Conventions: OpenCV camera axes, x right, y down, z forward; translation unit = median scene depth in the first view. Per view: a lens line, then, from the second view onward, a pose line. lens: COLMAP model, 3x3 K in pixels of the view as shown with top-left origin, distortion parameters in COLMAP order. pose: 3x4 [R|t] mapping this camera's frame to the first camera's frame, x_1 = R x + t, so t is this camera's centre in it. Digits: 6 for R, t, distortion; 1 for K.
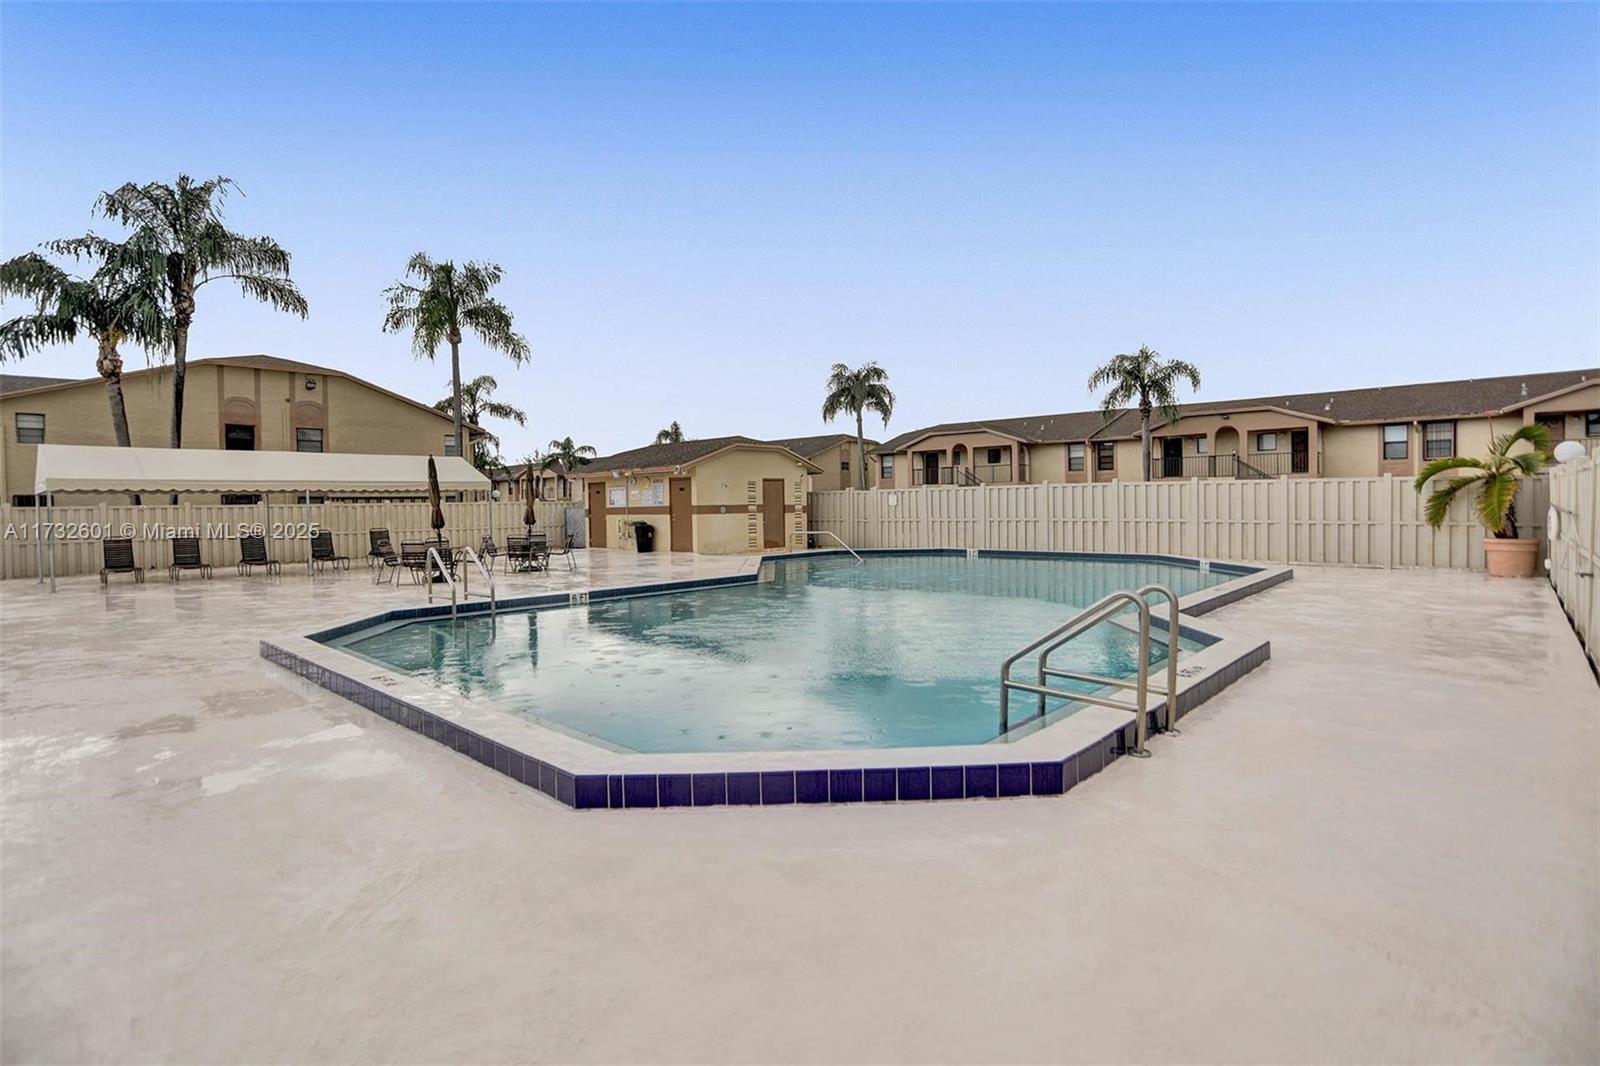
lens RADIAL K [[796.0, 0, 800.0], [0, 796.0, 533.0], [0, 0, 1]] dist [-0.079178, 0.036848]
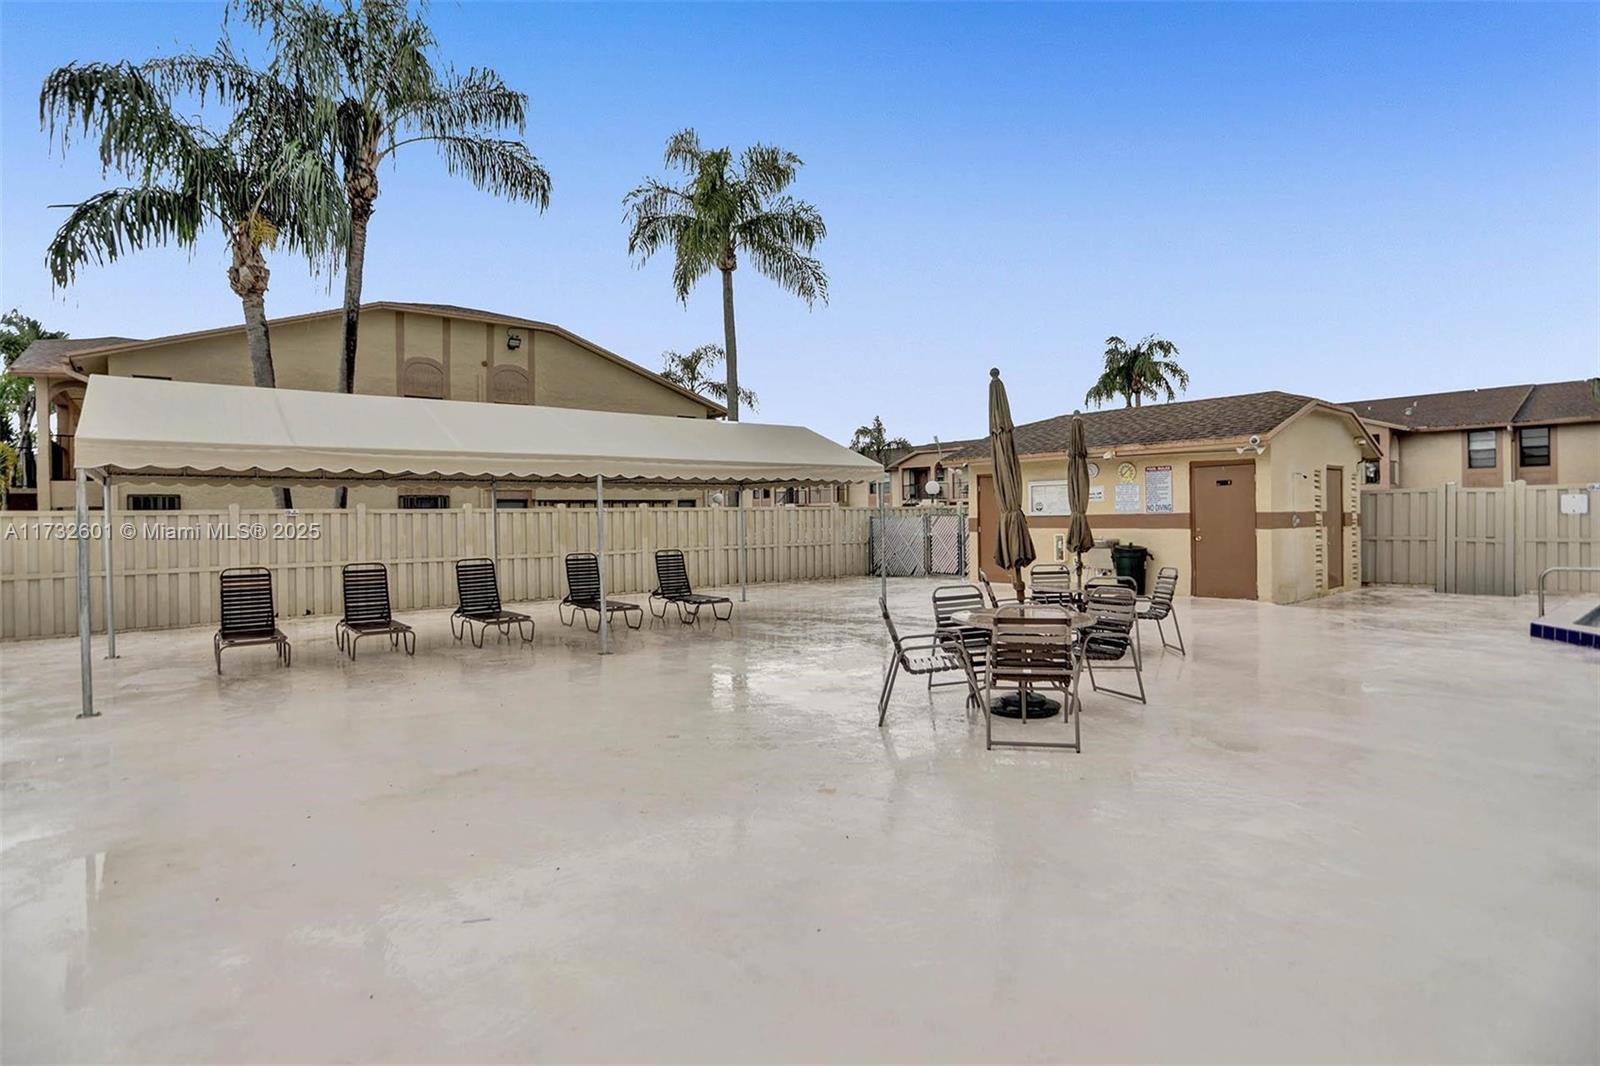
lens RADIAL K [[820.7, 0, 800.0], [0, 820.7, 533.0], [0, 0, 1]] dist [-0.088495, 0.058198]
pose [[0.988658, 0.005380, -0.150089, -0.283683], [-0.007490, 0.999881, -0.013501, -0.008912], [0.149998, 0.014472, 0.988580, 0.335138]]
